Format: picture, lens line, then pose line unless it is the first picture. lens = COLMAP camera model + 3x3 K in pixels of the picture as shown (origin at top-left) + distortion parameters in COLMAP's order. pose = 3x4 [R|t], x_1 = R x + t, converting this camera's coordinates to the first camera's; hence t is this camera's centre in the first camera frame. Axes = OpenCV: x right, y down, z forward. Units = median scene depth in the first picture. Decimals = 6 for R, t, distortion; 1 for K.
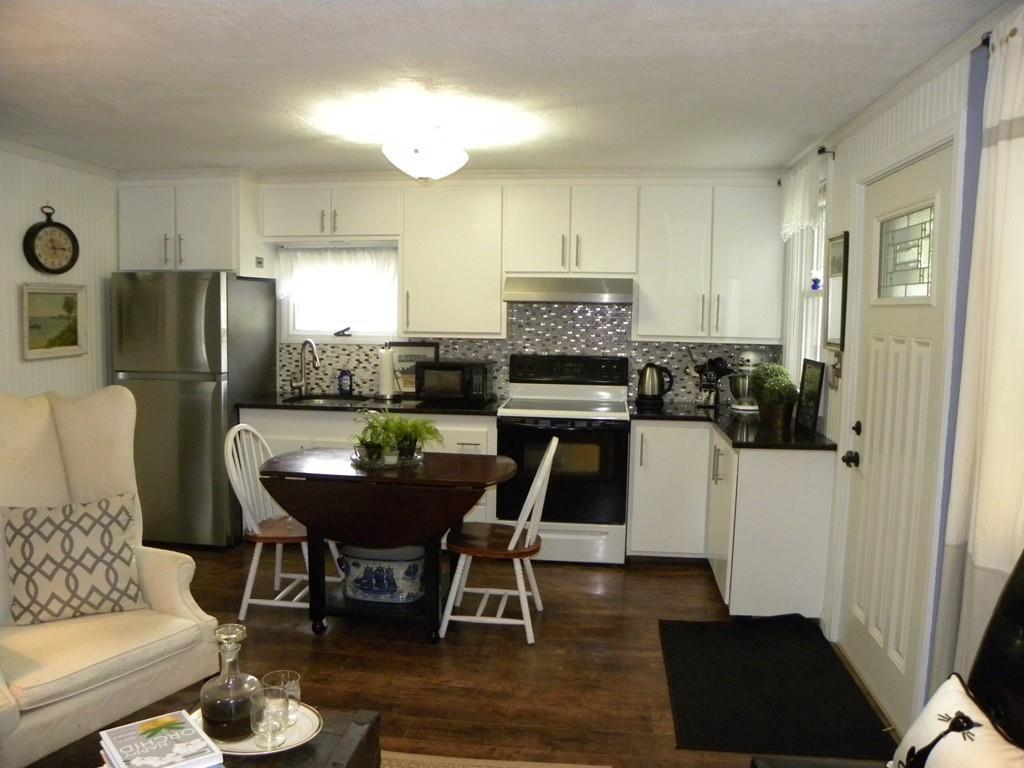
lens RADIAL K [[773.7, 0, 512.0], [0, 773.7, 384.0], [0, 0, 1]] dist [-0.154974, 0.098701]
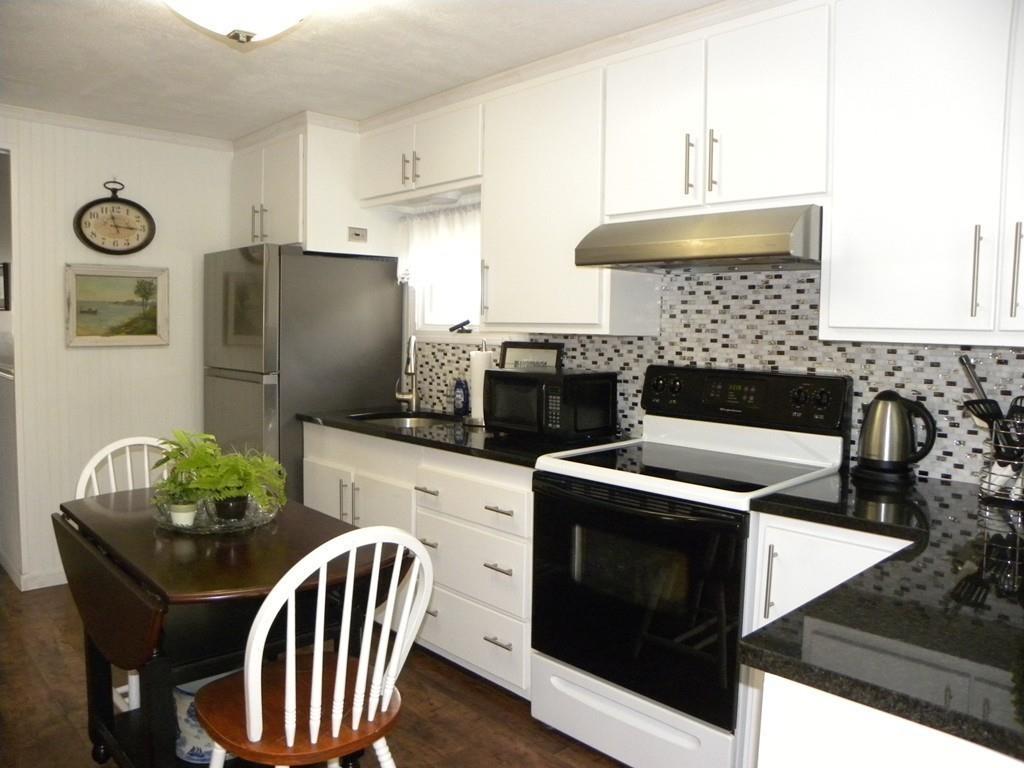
lens RADIAL K [[773.7, 0, 512.0], [0, 773.7, 384.0], [0, 0, 1]] dist [-0.154974, 0.098701]
pose [[0.770905, 0.046511, -0.635249, 0.322356], [-0.067052, 0.997715, -0.008322, -0.014156], [0.633411, 0.049011, 0.772262, 0.566234]]
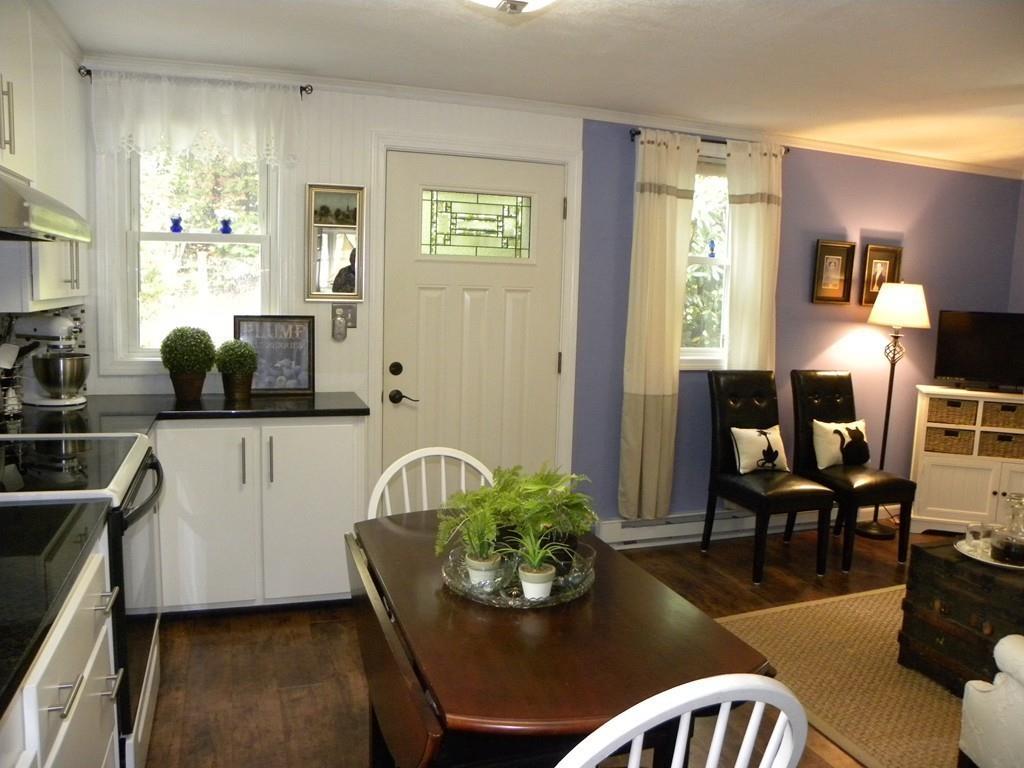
lens RADIAL K [[773.7, 0, 512.0], [0, 773.7, 384.0], [0, 0, 1]] dist [-0.154974, 0.098701]
pose [[-0.451372, -0.143234, 0.880765, -0.467736], [0.046236, 0.981953, 0.183385, -0.089839], [-0.891137, 0.123498, -0.436603, 0.993027]]
